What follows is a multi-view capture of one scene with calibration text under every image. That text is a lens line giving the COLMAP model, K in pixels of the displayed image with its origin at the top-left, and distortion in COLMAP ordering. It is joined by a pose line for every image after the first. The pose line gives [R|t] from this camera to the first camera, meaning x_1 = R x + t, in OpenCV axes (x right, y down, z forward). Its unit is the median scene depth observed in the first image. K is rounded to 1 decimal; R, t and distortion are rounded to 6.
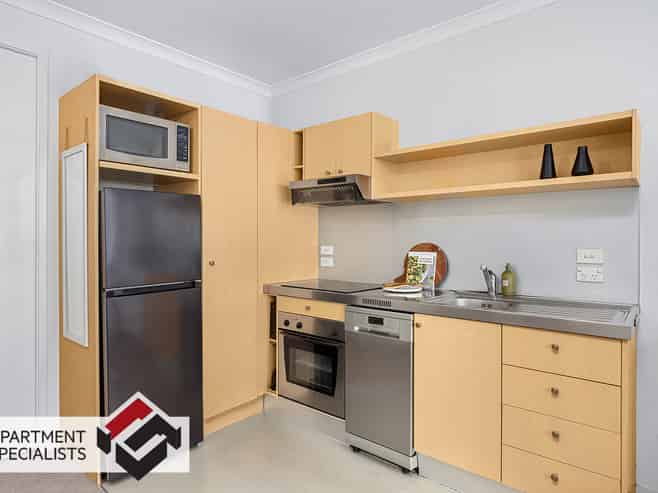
lens RADIAL K [[412.7, 0, 329.0], [0, 412.7, 243.3], [0, 0, 1]] dist [0.016115, 0.000496]
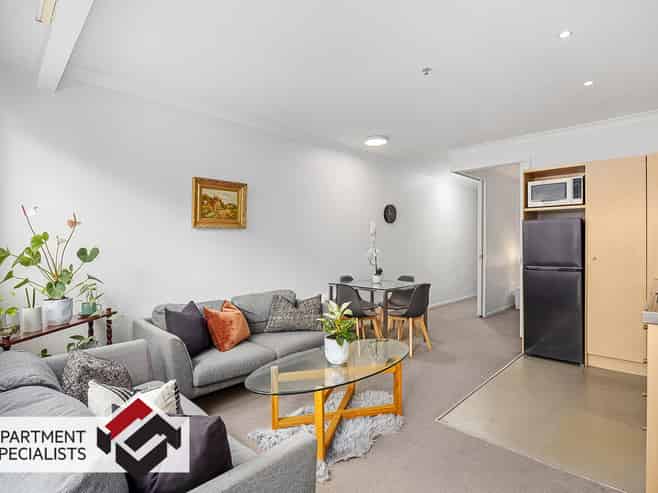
lens RADIAL K [[343.6, 0, 330.4], [0, 343.6, 244.5], [0, 0, 1]] dist [-0.002361, -0.000243]
pose [[-0.074073, 0.004160, -0.997244, 1.120240], [-0.017653, 0.999829, 0.005482, 0.003046], [0.997097, 0.018011, -0.073987, 0.087370]]
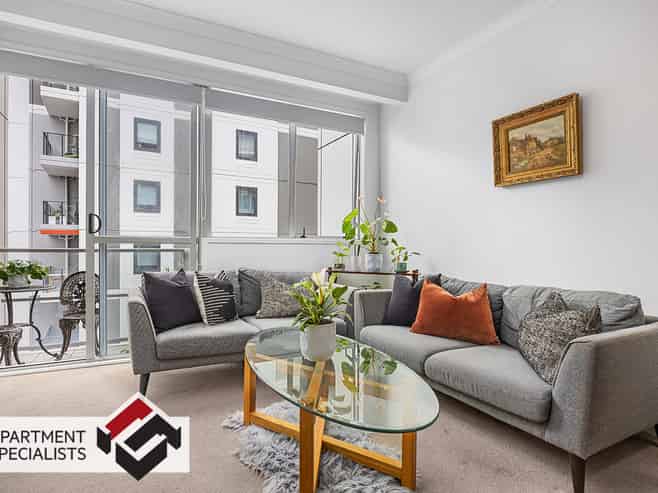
lens RADIAL K [[364.7, 0, 328.9], [0, 364.7, 243.6], [0, 0, 1]] dist [-0.006726, -0.000723]
pose [[-0.925735, -0.010231, 0.378035, -0.060501], [-0.005607, 0.999895, 0.013332, 0.103877], [-0.378132, 0.010222, -0.925695, 0.617509]]
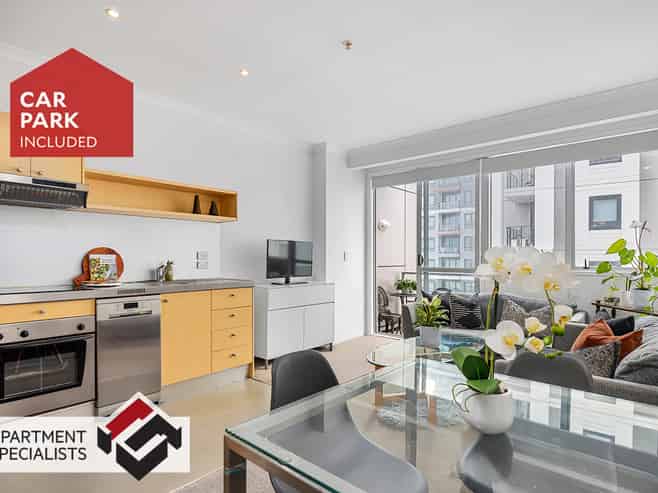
lens RADIAL K [[364.7, 0, 325.1], [0, 364.7, 251.3], [0, 0, 1]] dist [-0.006726, -0.000723]
pose [[-0.001666, 0.016891, 0.999856, -0.924502], [0.010602, 0.999801, -0.016872, 0.039325], [-0.999942, 0.010573, -0.001845, 0.351746]]
